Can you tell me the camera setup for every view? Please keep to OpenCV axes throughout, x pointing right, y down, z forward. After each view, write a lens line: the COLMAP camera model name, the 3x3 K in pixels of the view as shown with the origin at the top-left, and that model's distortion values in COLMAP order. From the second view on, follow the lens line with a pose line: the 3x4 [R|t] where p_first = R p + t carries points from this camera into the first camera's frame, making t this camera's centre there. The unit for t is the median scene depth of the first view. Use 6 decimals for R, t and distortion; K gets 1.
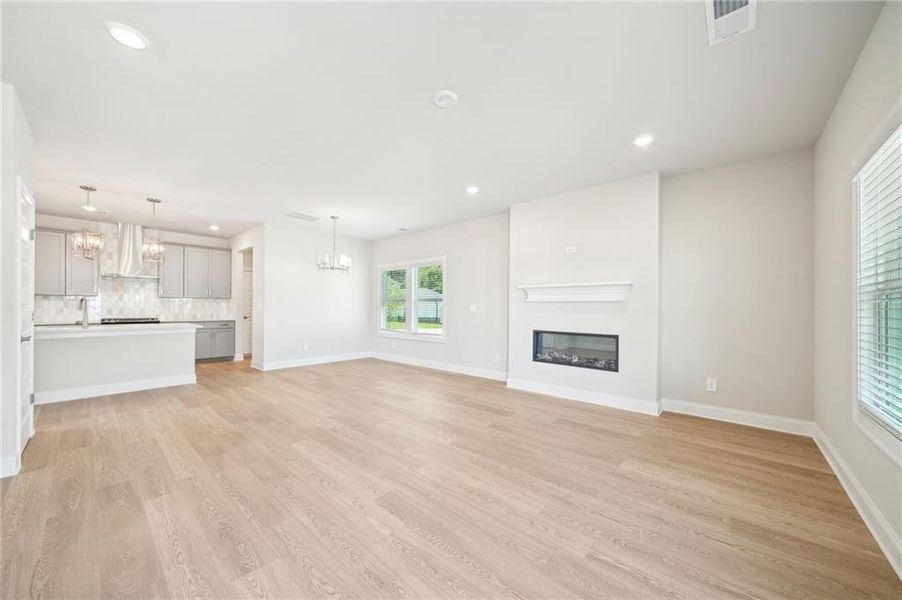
lens RADIAL K [[327.1, 0, 444.8], [0, 327.1, 308.6], [0, 0, 1]] dist [-0.001636, 0.000069]
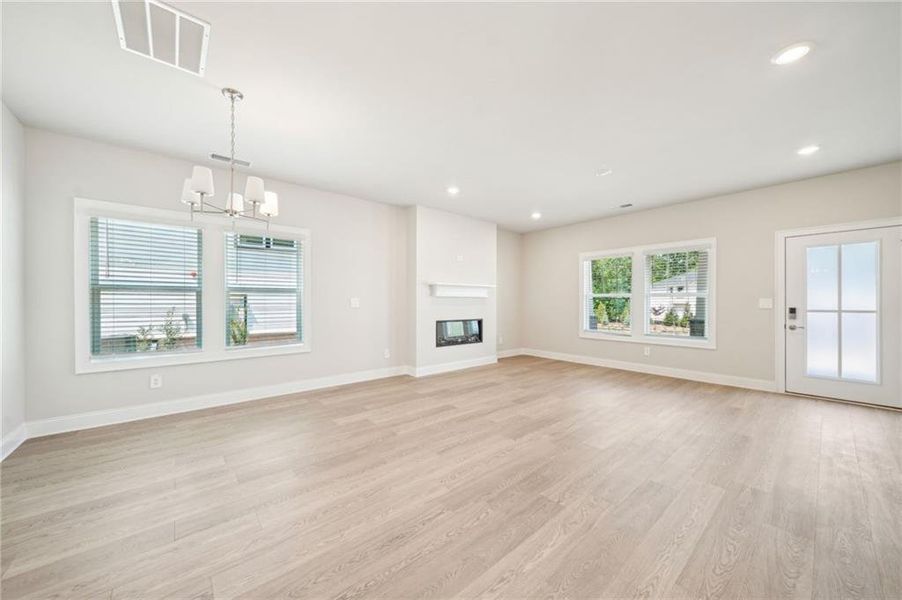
lens RADIAL K [[327.1, 0, 450.2], [0, 327.1, 302.6], [0, 0, 1]] dist [-0.001636, 0.000069]
pose [[0.129177, -0.010153, 0.991570, -1.011718], [0.004994, 0.999942, 0.009588, -0.011541], [-0.991609, 0.003714, 0.129220, 0.912947]]
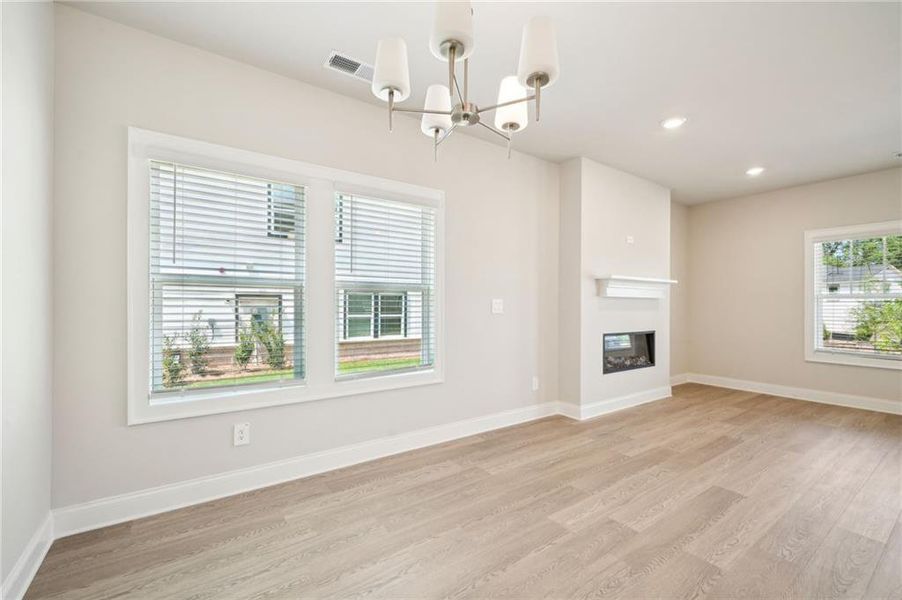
lens RADIAL K [[386.1, 0, 445.7], [0, 386.1, 303.7], [0, 0, 1]] dist [0.002365, 0.000064]
pose [[0.219798, -0.004023, 0.975537, -0.796782], [0.001447, 0.999992, 0.003798, -0.010204], [-0.975544, 0.000576, 0.219802, 1.329350]]
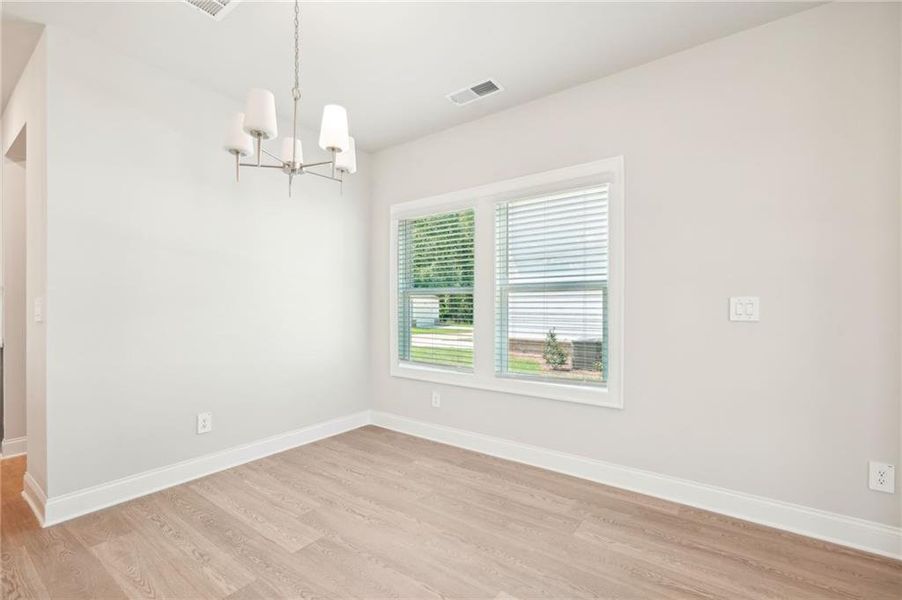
lens RADIAL K [[398.4, 0, 446.6], [0, 398.4, 307.1], [0, 0, 1]] dist [-0.000152, -0.000659]
pose [[0.995431, -0.008763, 0.095076, -0.337116], [0.008774, 0.999961, 0.000300, -0.006624], [-0.095075, 0.000536, 0.995470, 0.904329]]
